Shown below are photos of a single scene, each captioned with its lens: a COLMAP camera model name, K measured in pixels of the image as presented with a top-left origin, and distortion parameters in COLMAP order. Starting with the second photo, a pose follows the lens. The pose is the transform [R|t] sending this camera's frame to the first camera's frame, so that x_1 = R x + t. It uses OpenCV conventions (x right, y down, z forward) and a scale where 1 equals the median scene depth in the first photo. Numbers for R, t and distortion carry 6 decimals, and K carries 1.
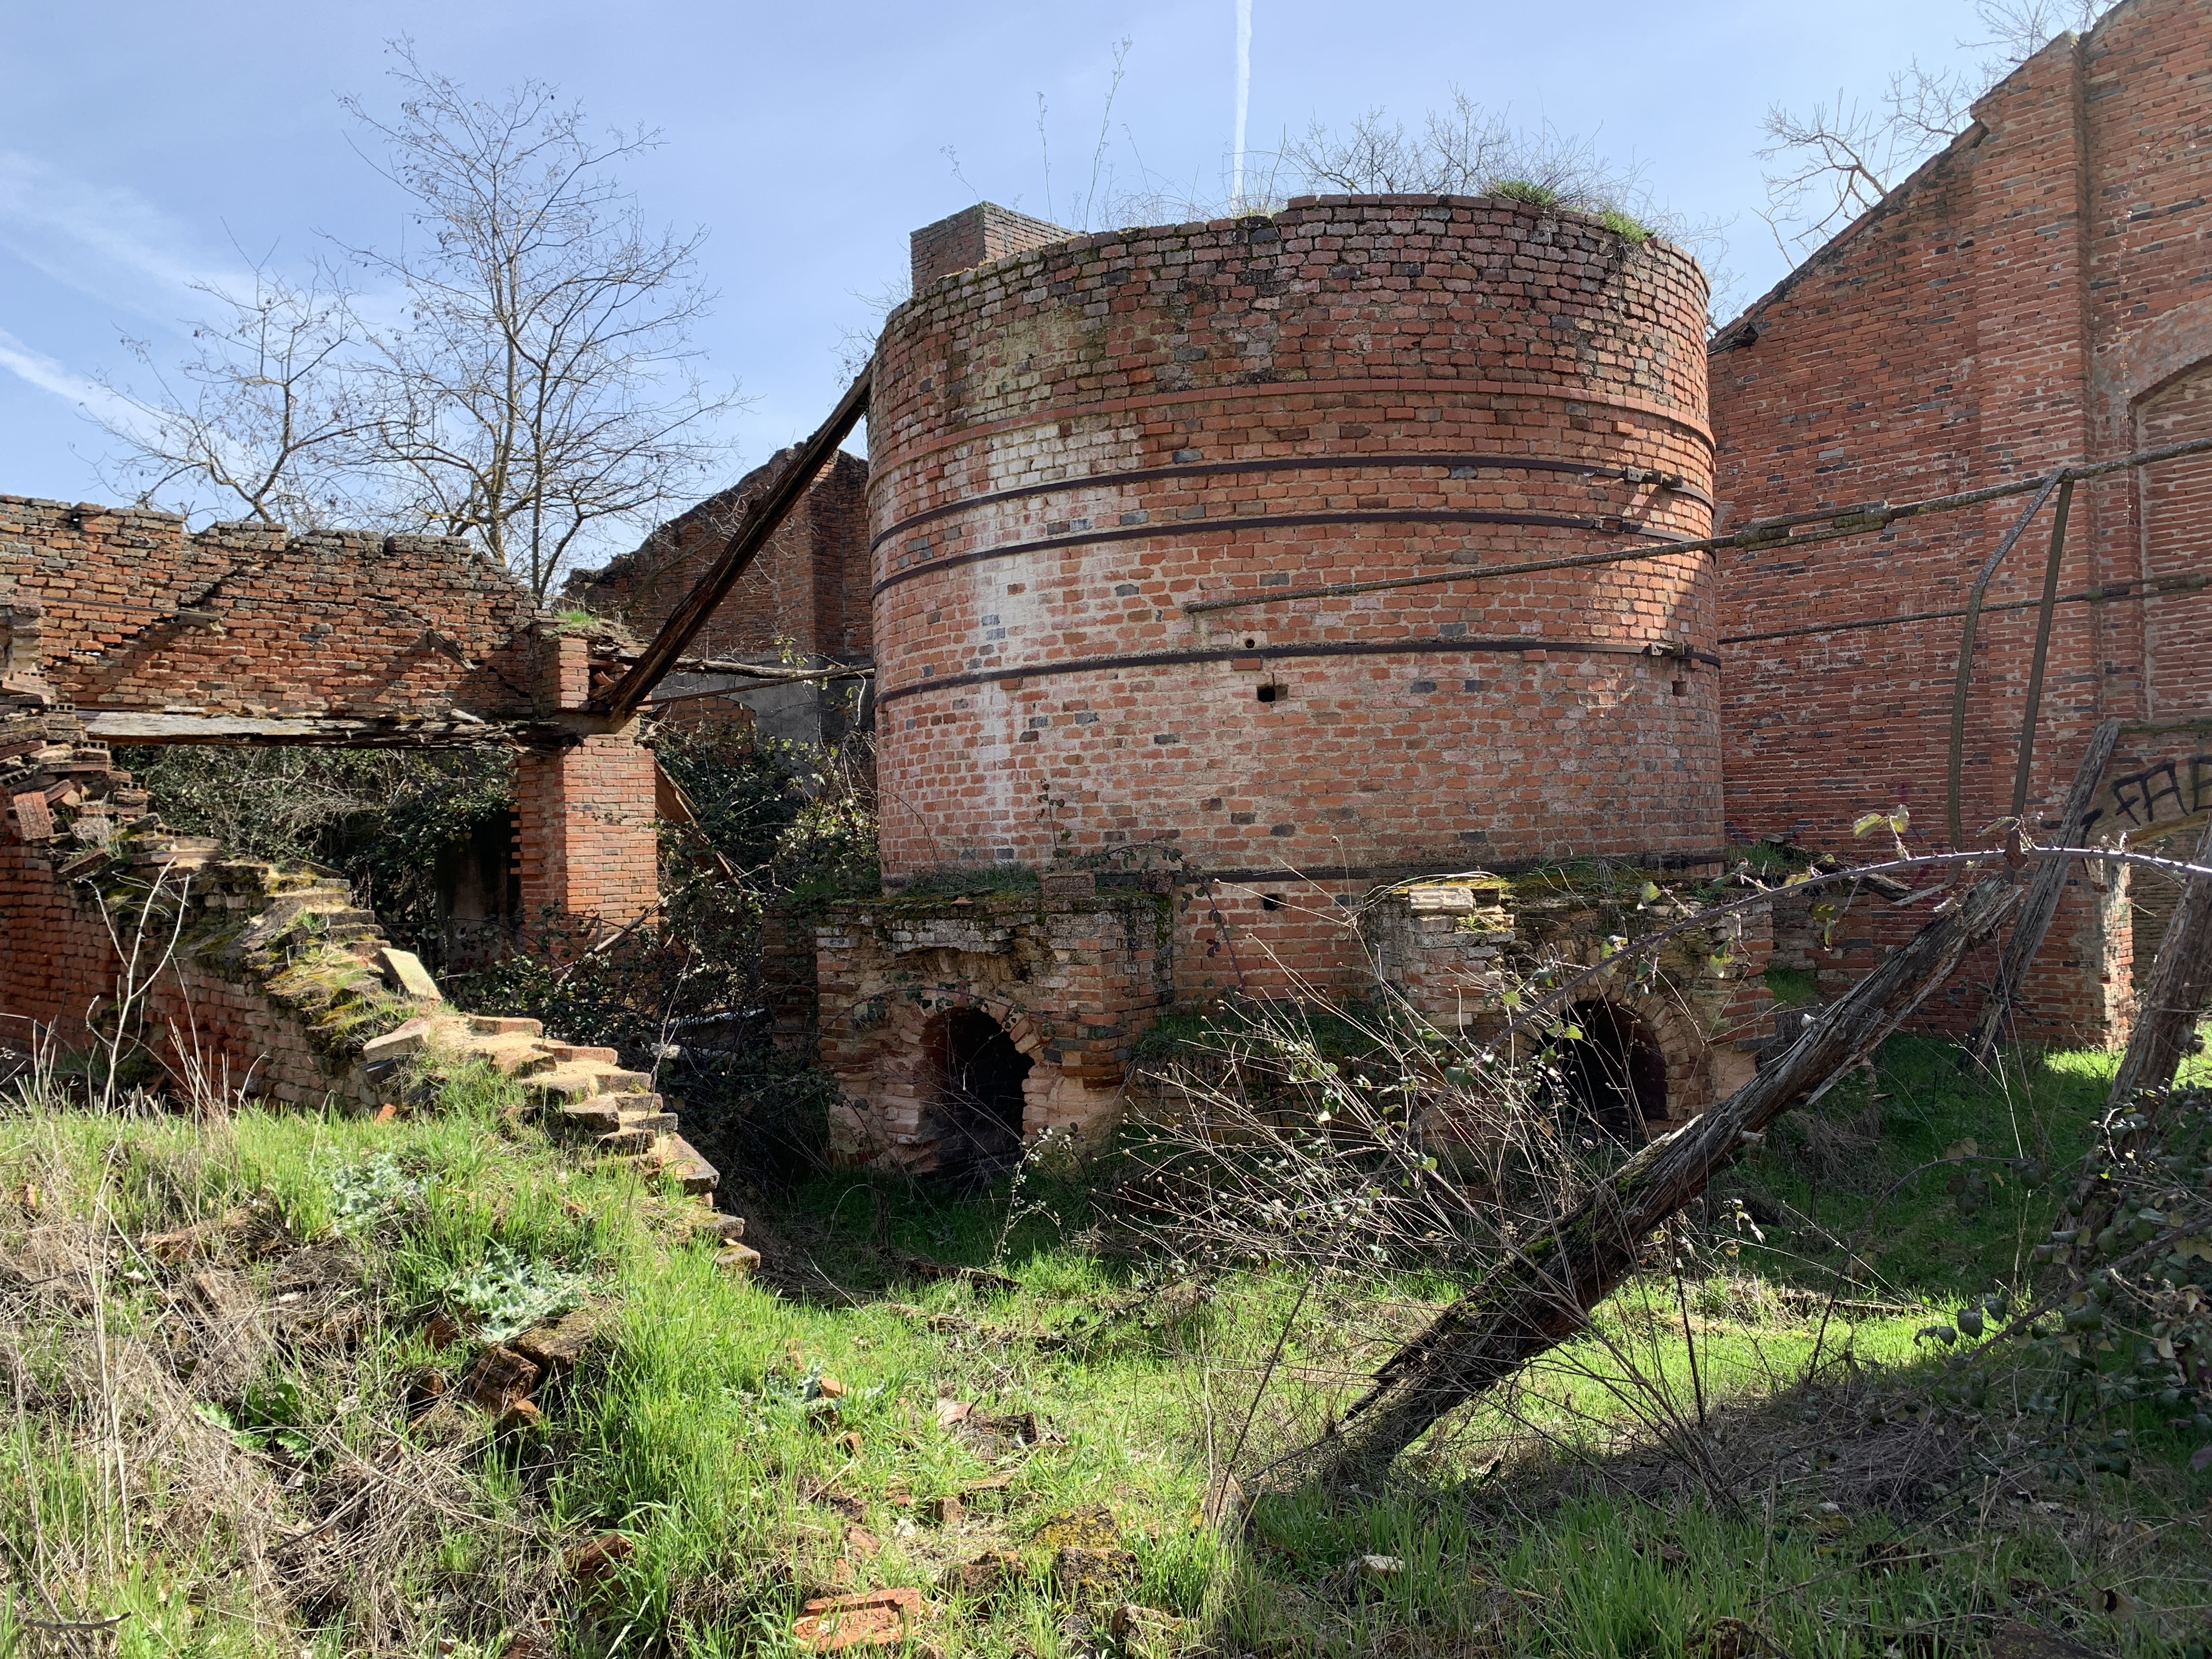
lens RADIAL K [[1673.5, 0, 1105.0], [0, 1673.5, 830.2], [0, 0, 1]] dist [0.041355, -0.031314]
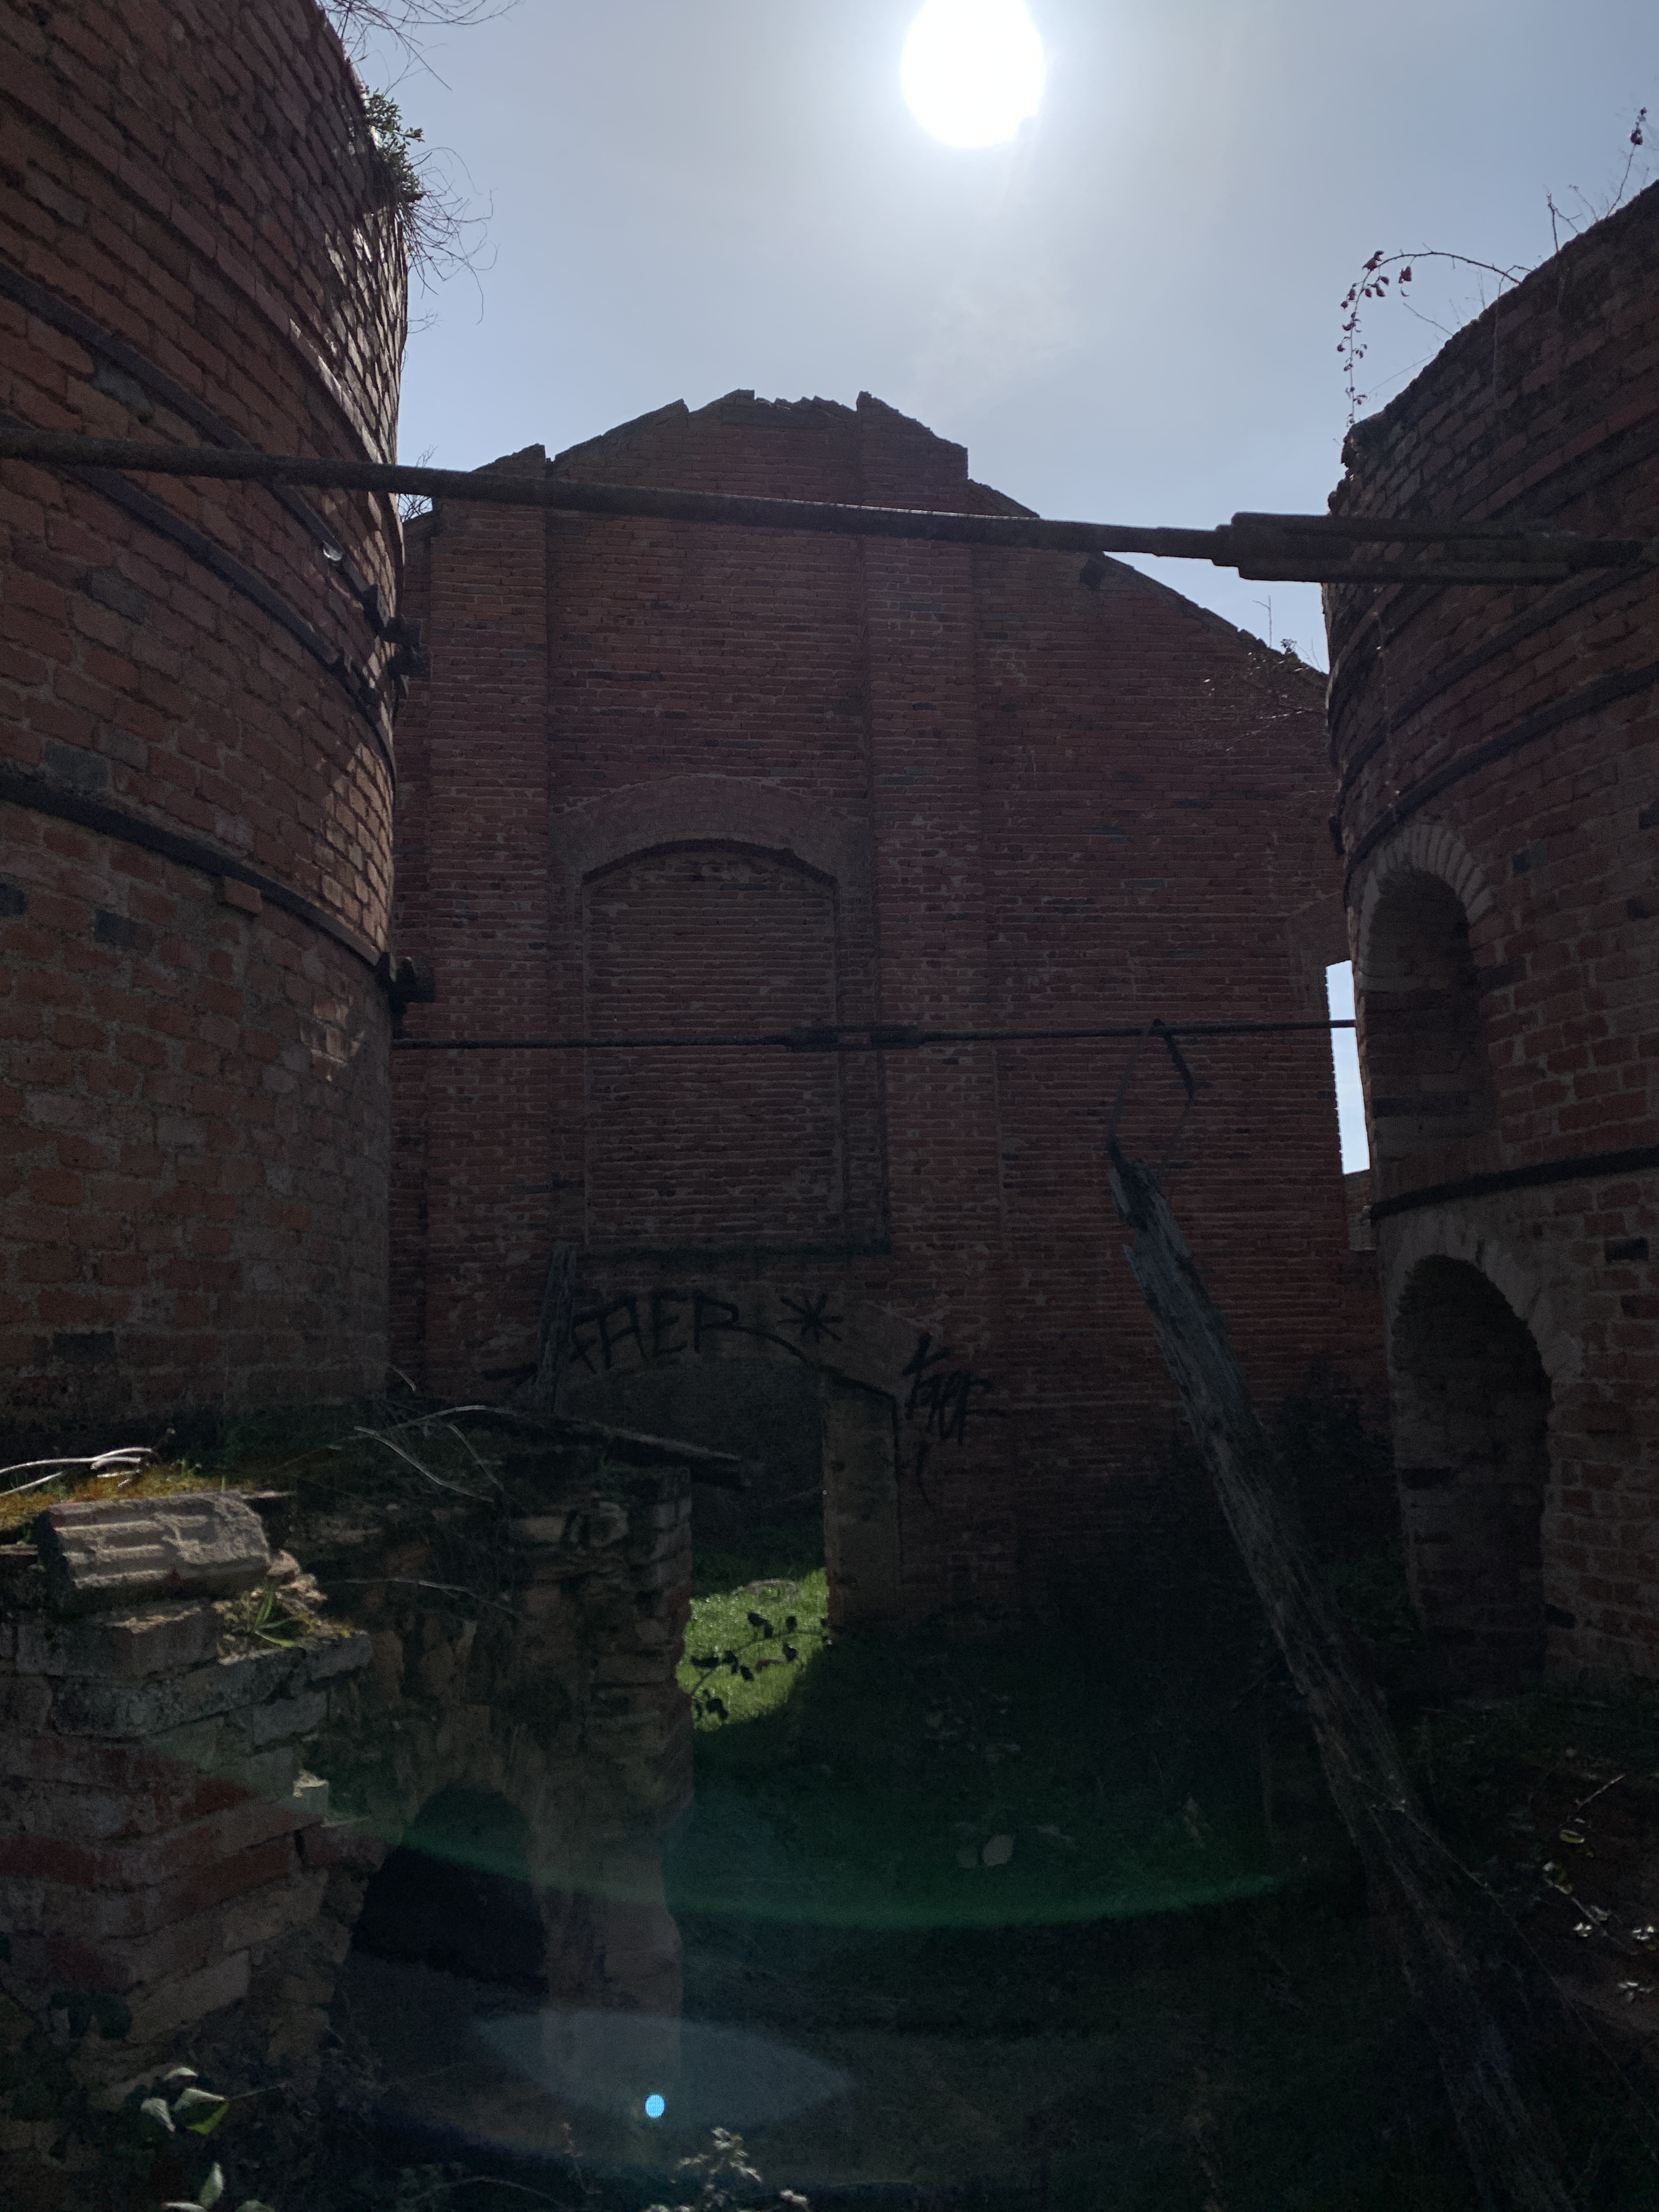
lens RADIAL K [[1673.5, 0, 827.3], [0, 1673.5, 1094.1], [0, 0, 1]] dist [0.041355, -0.031314]
pose [[0.587508, 0.141803, 0.796697, 0.014736], [0.006417, 0.983679, -0.179816, 0.010456], [-0.809193, 0.110756, 0.577010, 0.424812]]
